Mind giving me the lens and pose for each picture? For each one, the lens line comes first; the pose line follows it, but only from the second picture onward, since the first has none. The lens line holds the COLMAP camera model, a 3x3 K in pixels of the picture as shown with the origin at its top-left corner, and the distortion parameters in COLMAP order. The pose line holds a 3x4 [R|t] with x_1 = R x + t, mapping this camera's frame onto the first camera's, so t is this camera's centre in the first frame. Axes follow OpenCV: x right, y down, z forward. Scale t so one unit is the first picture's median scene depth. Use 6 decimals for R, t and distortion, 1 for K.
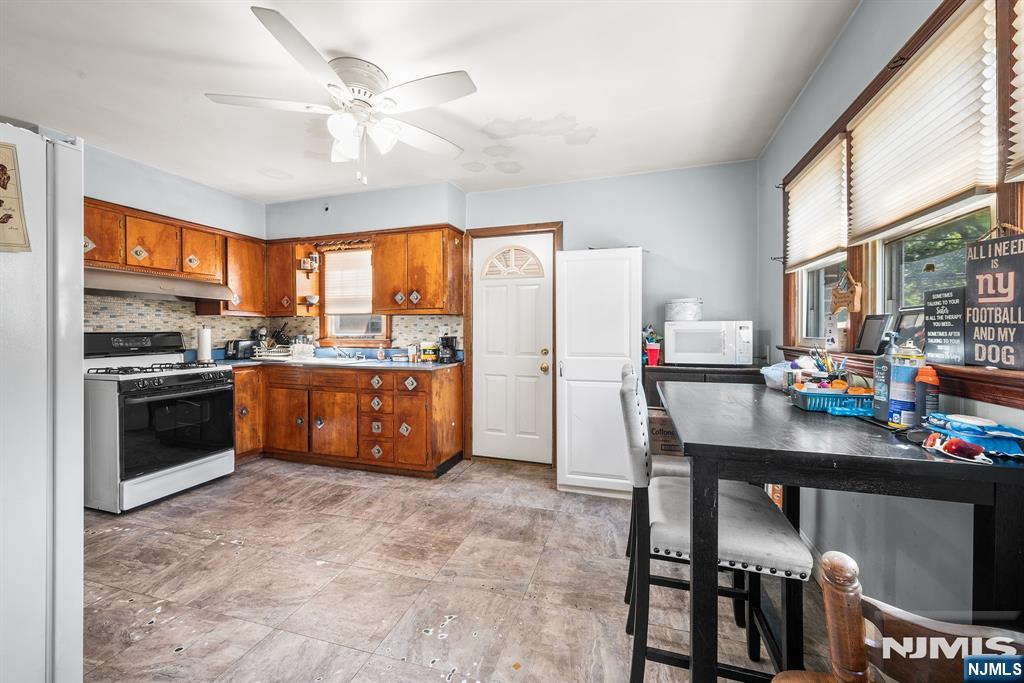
lens RADIAL K [[412.8, 0, 513.0], [0, 412.8, 332.7], [0, 0, 1]] dist [-0.000616, -0.000118]
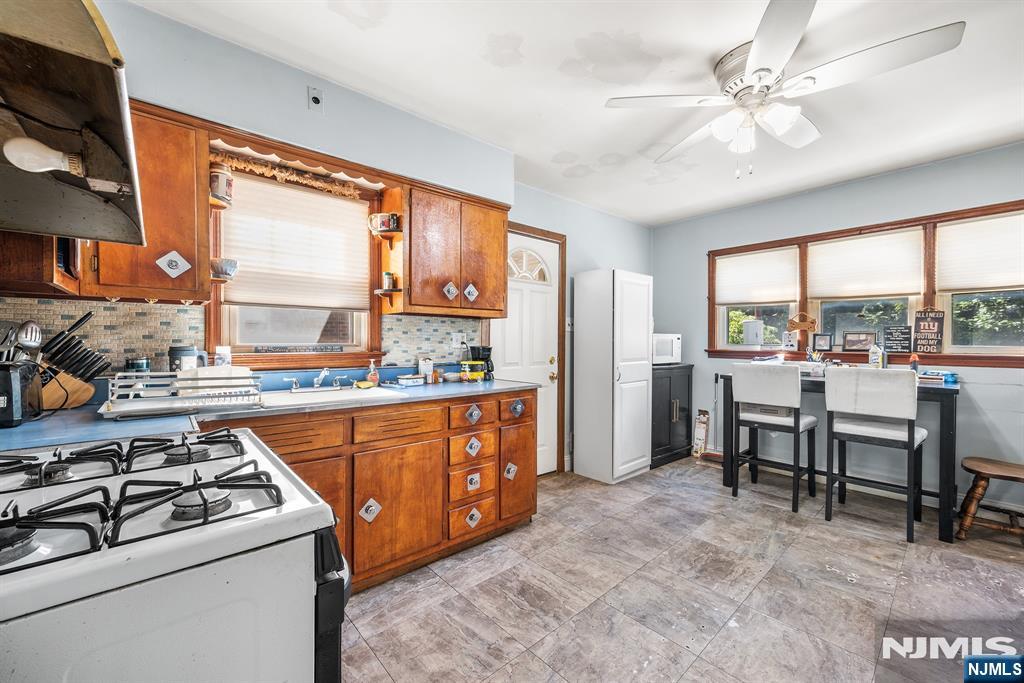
lens RADIAL K [[408.5, 0, 512.0], [0, 408.5, 341.5], [0, 0, 1]] dist [-0.001146, -0.000300]
pose [[0.512742, 0.001404, 0.858542, -0.932731], [-0.000771, 0.999999, -0.001175, 0.001264], [-0.858543, -0.000059, 0.512742, 0.648582]]
